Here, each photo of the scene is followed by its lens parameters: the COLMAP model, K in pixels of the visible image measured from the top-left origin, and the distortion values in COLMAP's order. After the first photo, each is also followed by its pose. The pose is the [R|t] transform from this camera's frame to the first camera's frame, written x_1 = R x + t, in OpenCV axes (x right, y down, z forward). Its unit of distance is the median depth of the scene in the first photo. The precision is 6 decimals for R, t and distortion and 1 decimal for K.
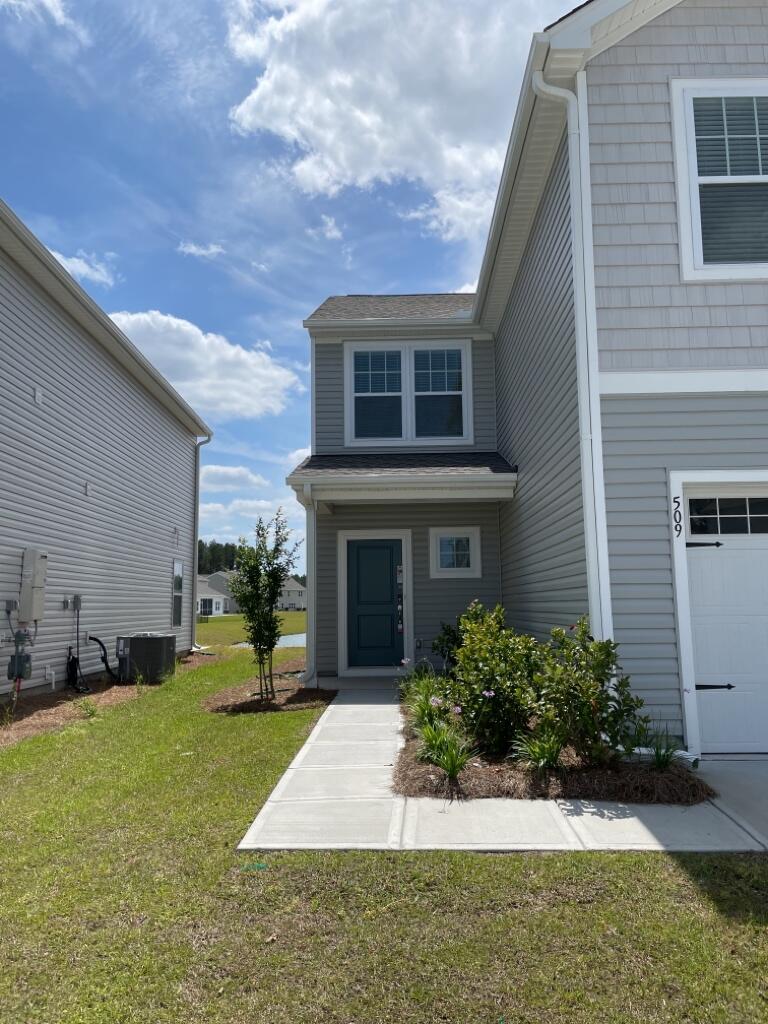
lens RADIAL K [[782.8, 0, 384.0], [0, 782.8, 512.0], [0, 0, 1]] dist [0.085496, -0.129888]
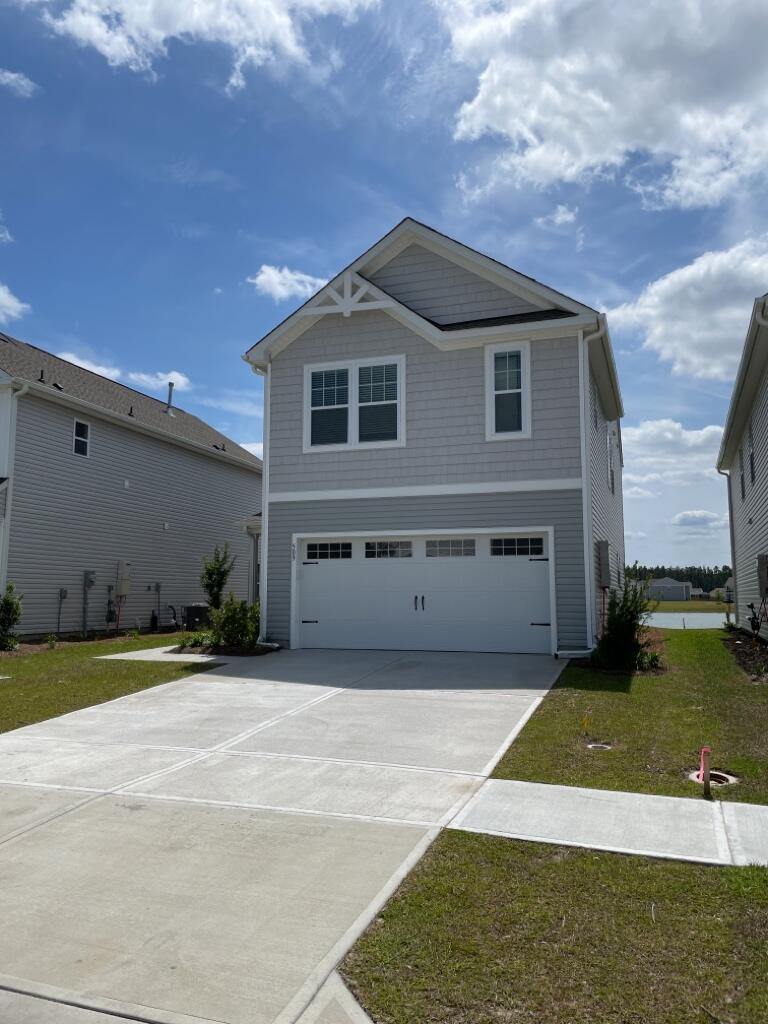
lens RADIAL K [[777.5, 0, 384.0], [0, 777.5, 512.0], [0, 0, 1]] dist [0.106565, 0.000442]
pose [[0.954444, -0.019636, -0.297743, 0.685721], [0.023162, 0.999697, 0.008318, -0.066709], [0.297490, -0.014835, 0.954610, -0.616328]]
